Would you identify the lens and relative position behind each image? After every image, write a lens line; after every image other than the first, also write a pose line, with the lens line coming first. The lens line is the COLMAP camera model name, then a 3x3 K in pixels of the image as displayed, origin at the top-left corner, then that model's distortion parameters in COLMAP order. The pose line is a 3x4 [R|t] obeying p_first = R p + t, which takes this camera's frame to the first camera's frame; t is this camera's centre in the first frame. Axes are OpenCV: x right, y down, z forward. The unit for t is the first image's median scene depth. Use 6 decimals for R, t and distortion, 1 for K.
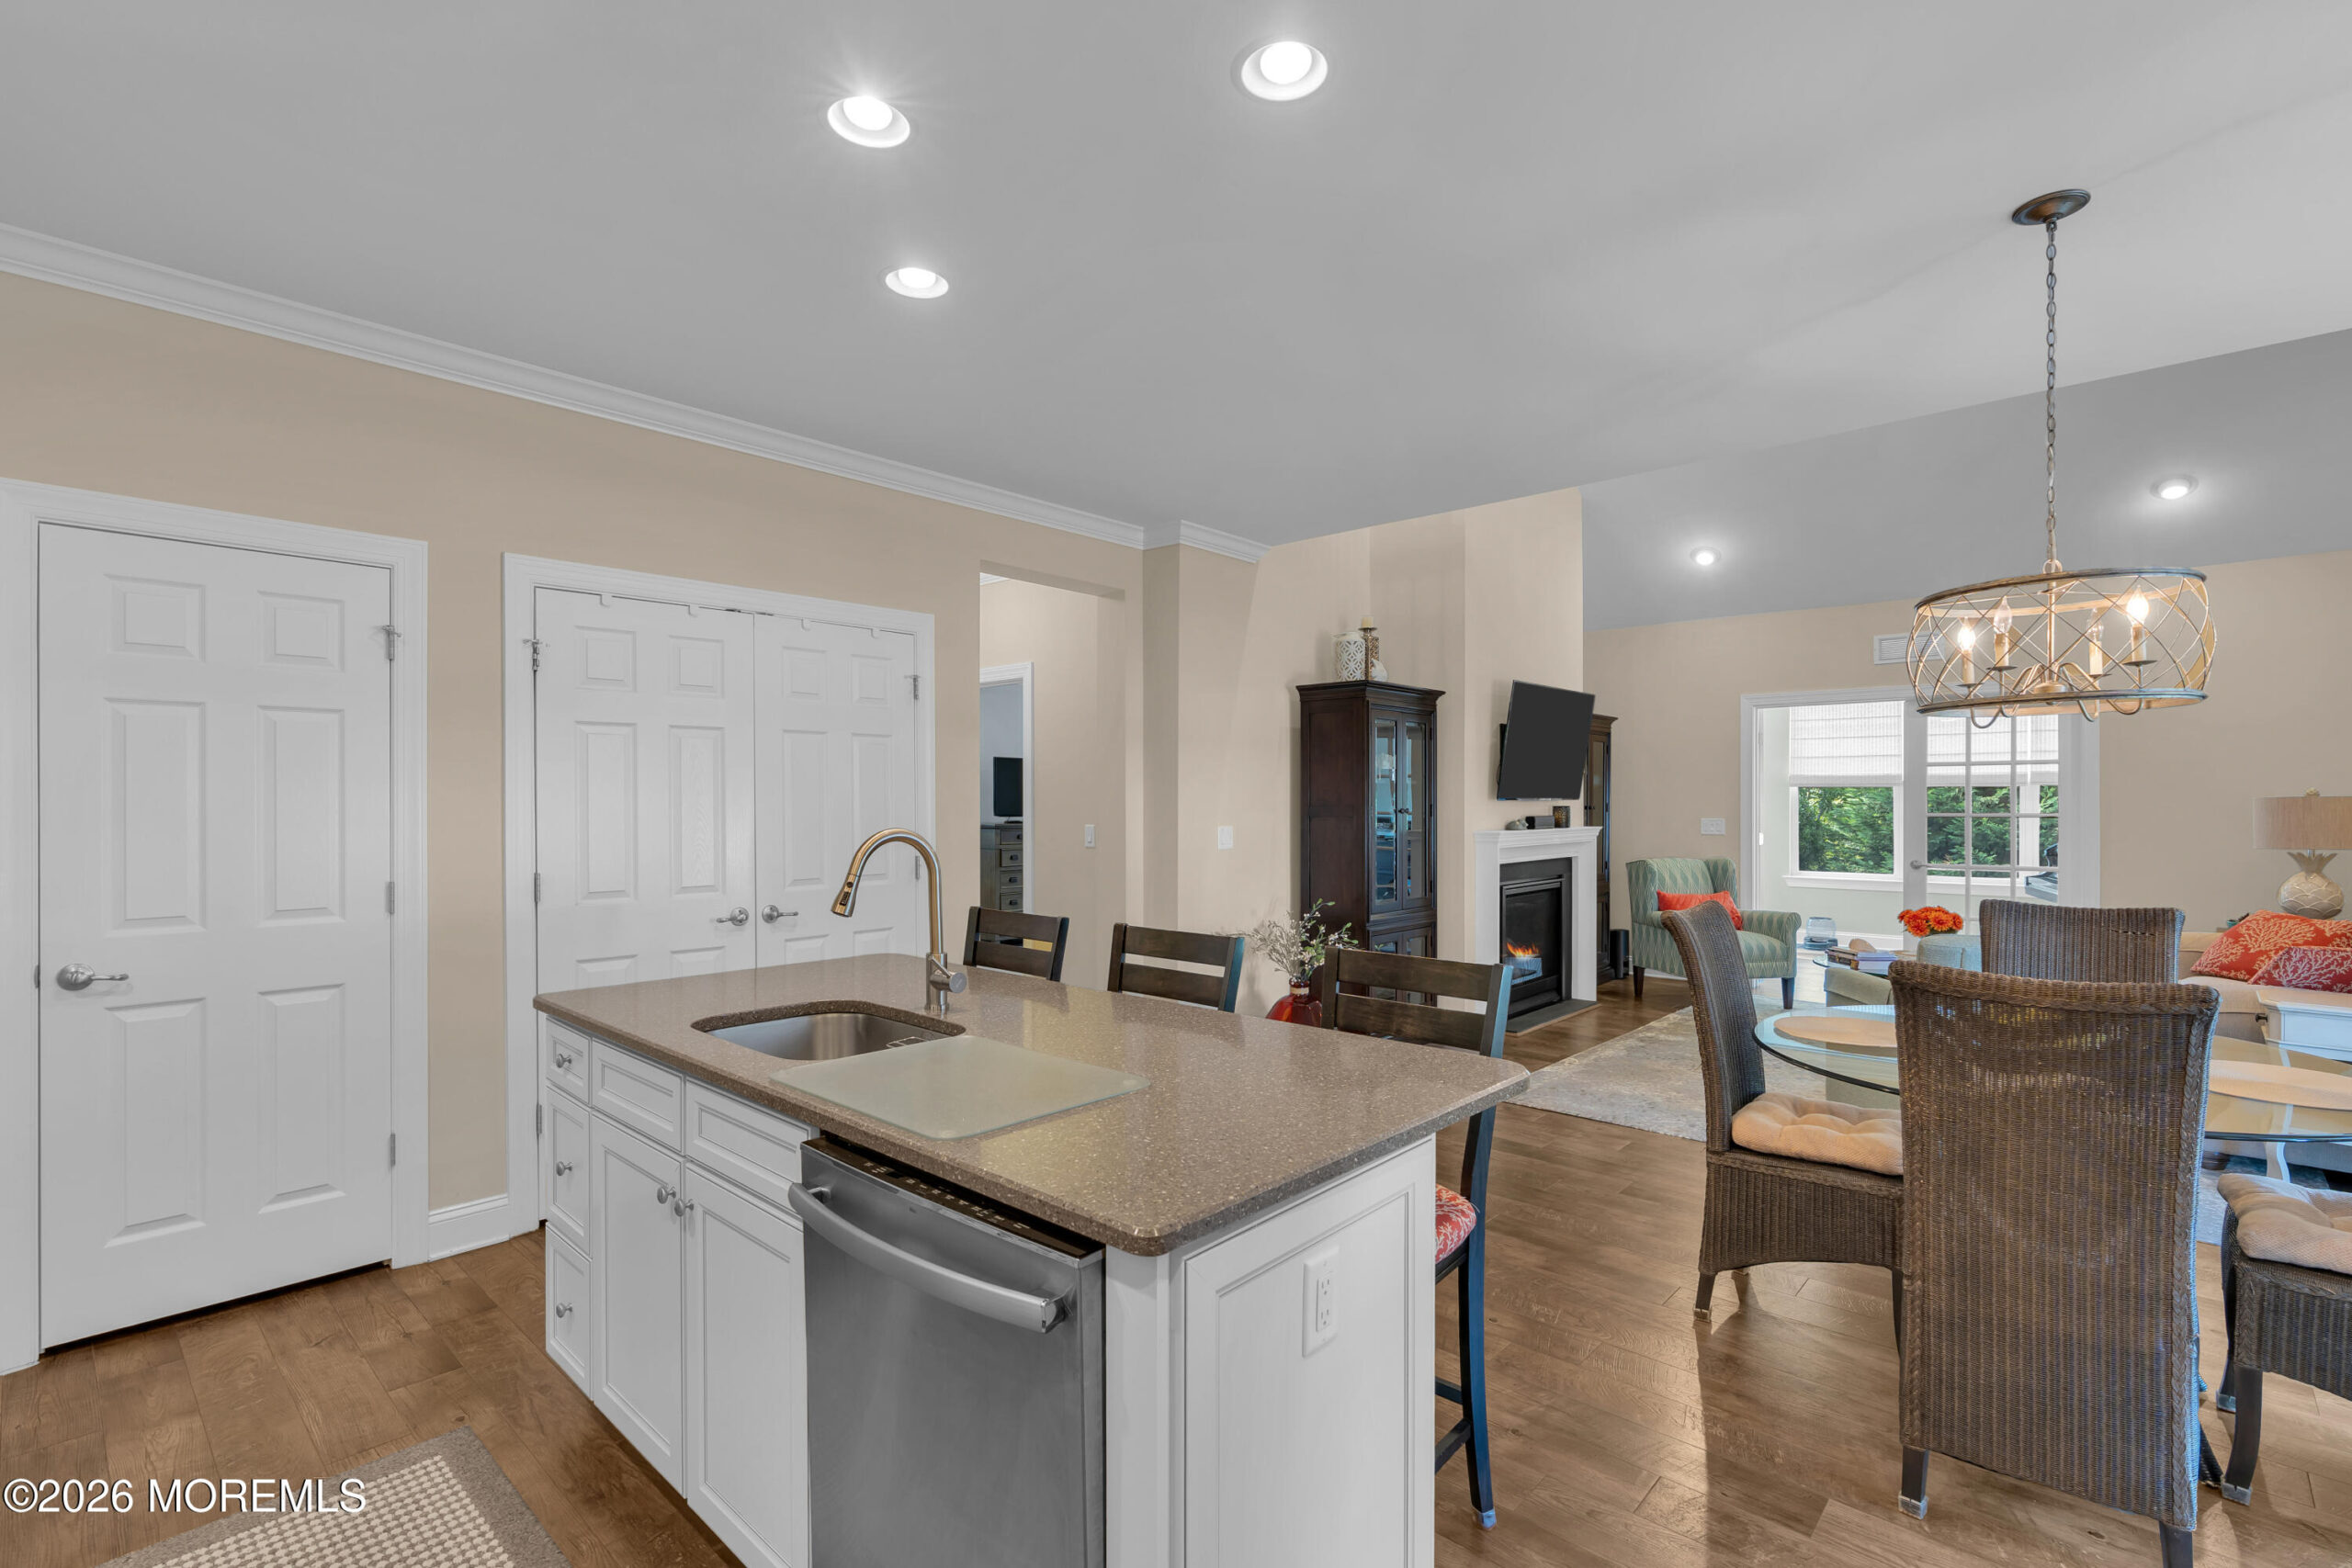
lens RADIAL K [[1055.4, 0, 1173.5], [0, 1055.4, 801.4], [0, 0, 1]] dist [0.000332, 0.000187]
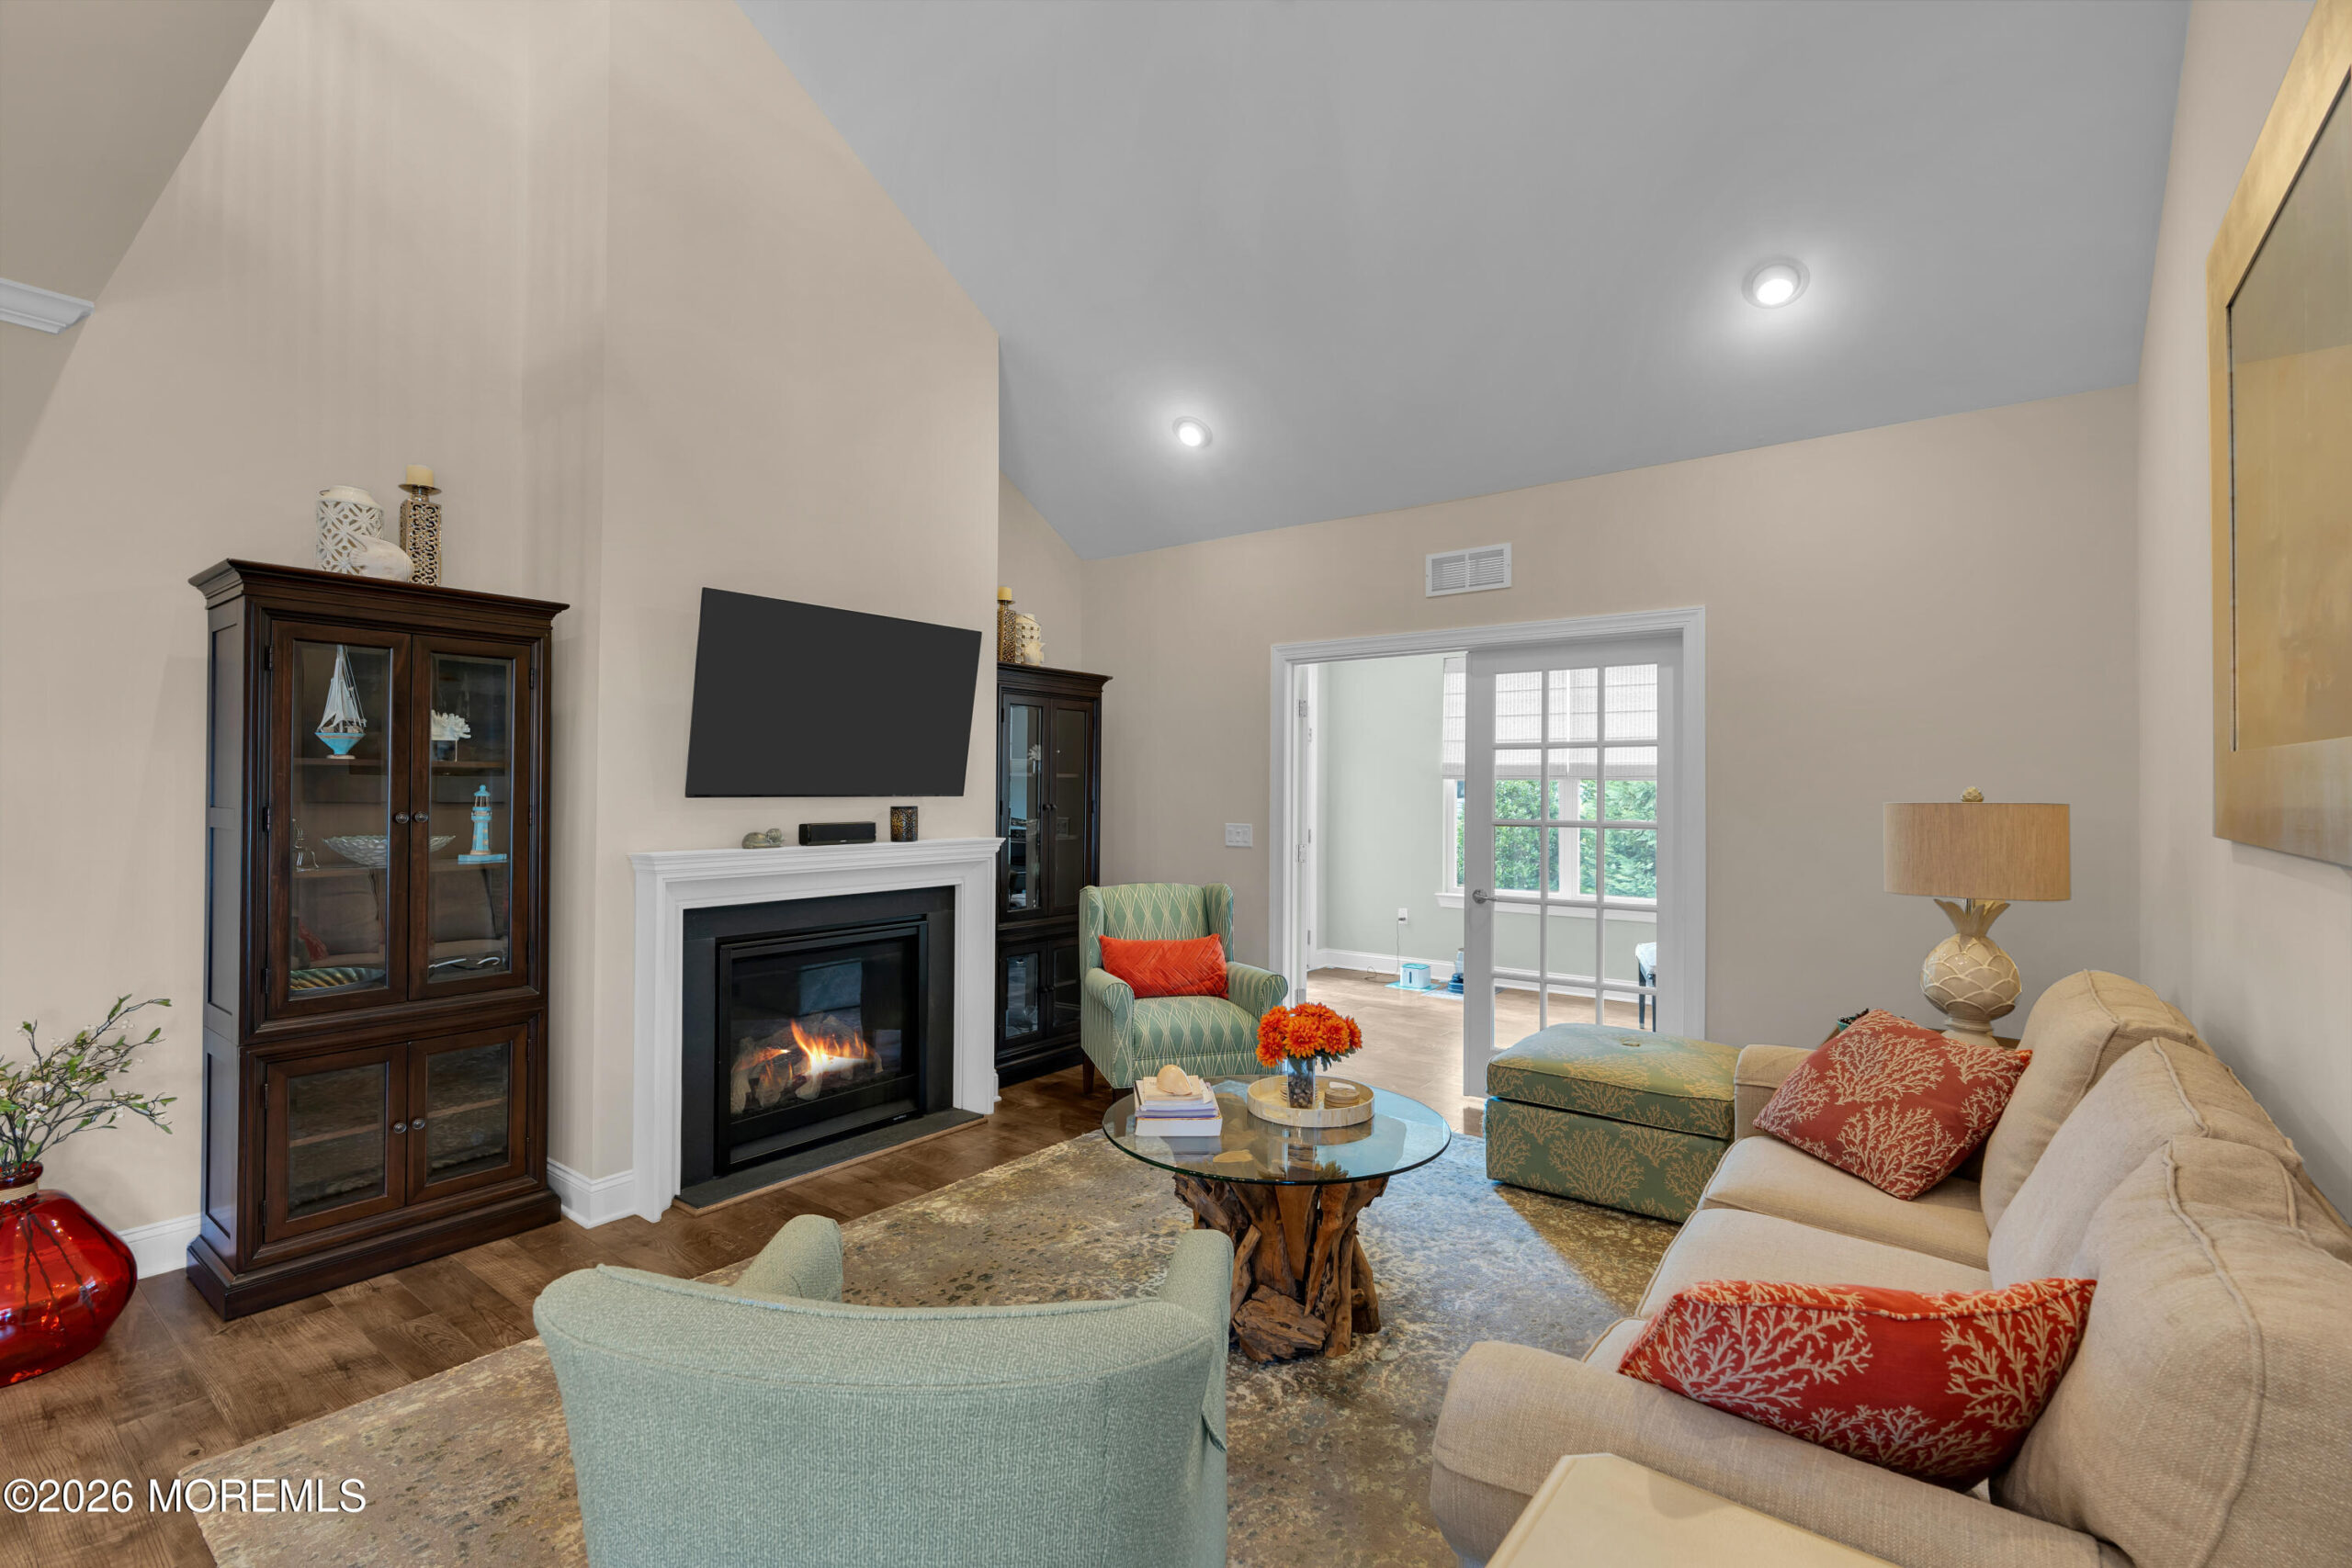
lens RADIAL K [[1049.5, 0, 1165.8], [0, 1049.5, 775.4], [0, 0, 1]] dist [0.000569, 0.000014]
pose [[0.995806, 0.008822, 0.091060, 0.464505], [-0.007494, 0.999861, -0.014911, -0.005652], [-0.091179, 0.014166, 0.995734, 0.372154]]
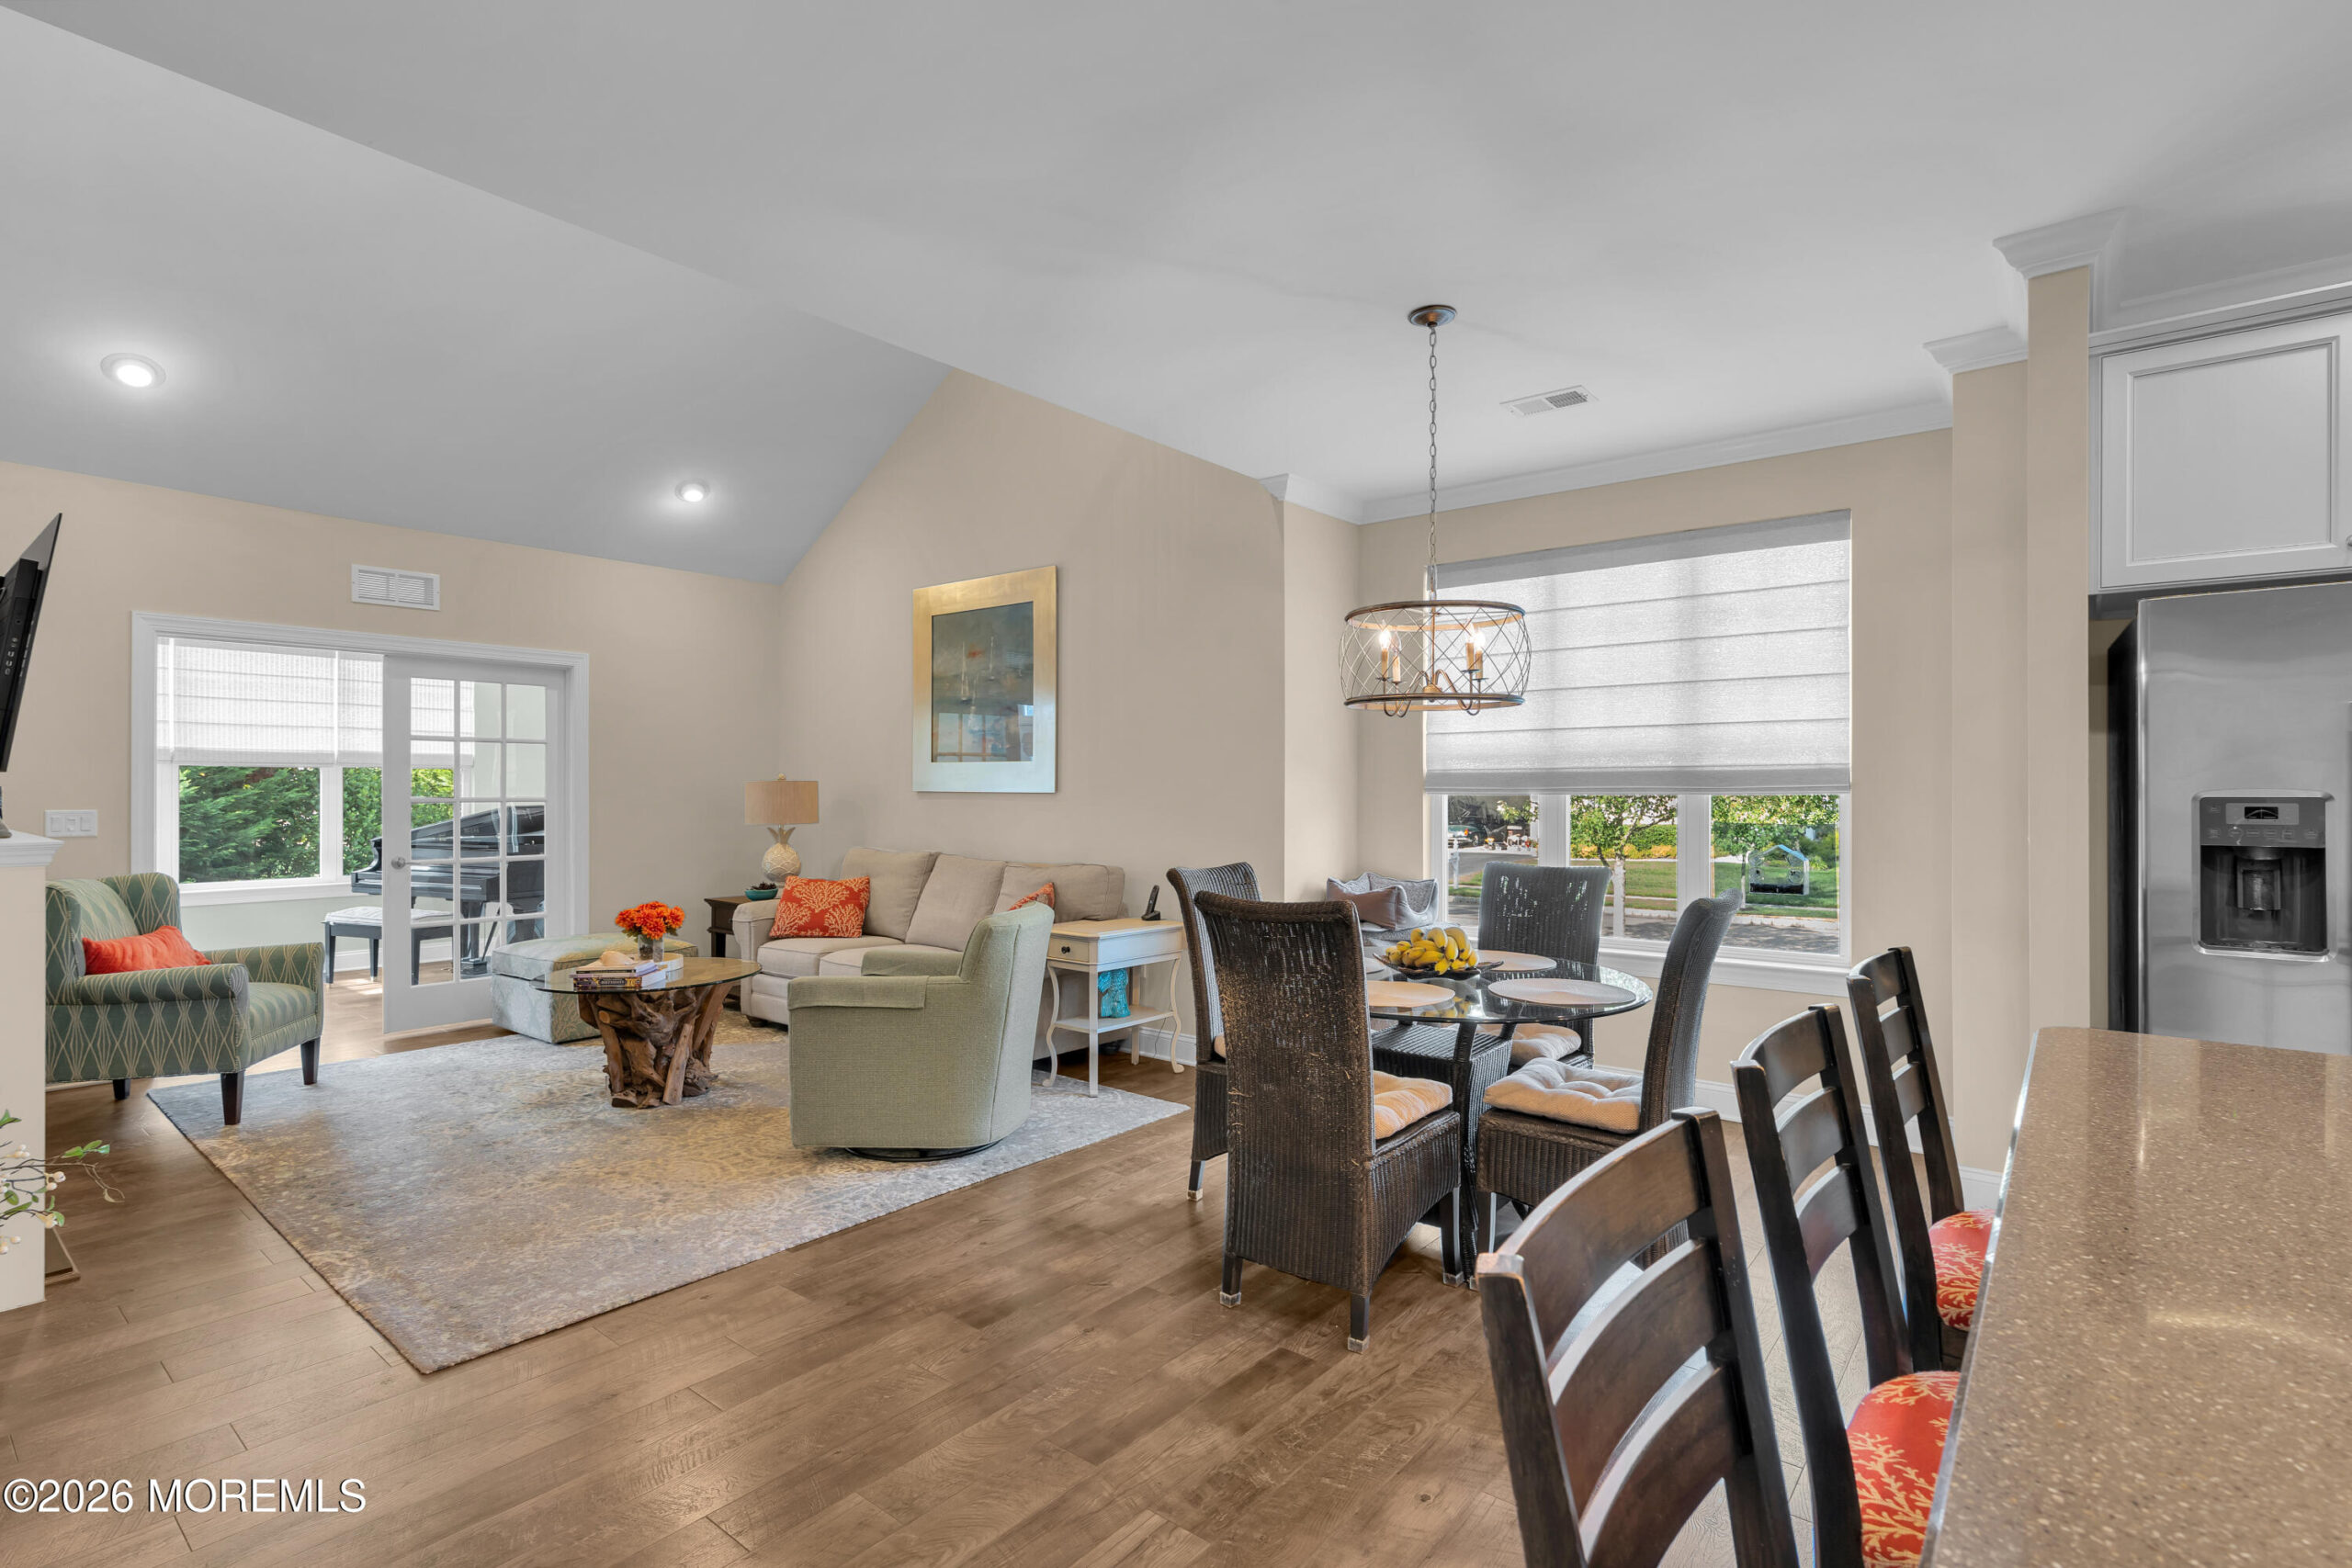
lens RADIAL K [[1110.2, 0, 1176.0], [0, 1110.2, 789.2], [0, 0, 1]] dist [-0.002721, 0.001395]
pose [[-0.066102, 0.004144, 0.997804, -0.175999], [-0.002138, 0.999988, -0.004295, 0.006950], [-0.997811, -0.002417, -0.066093, 0.491252]]
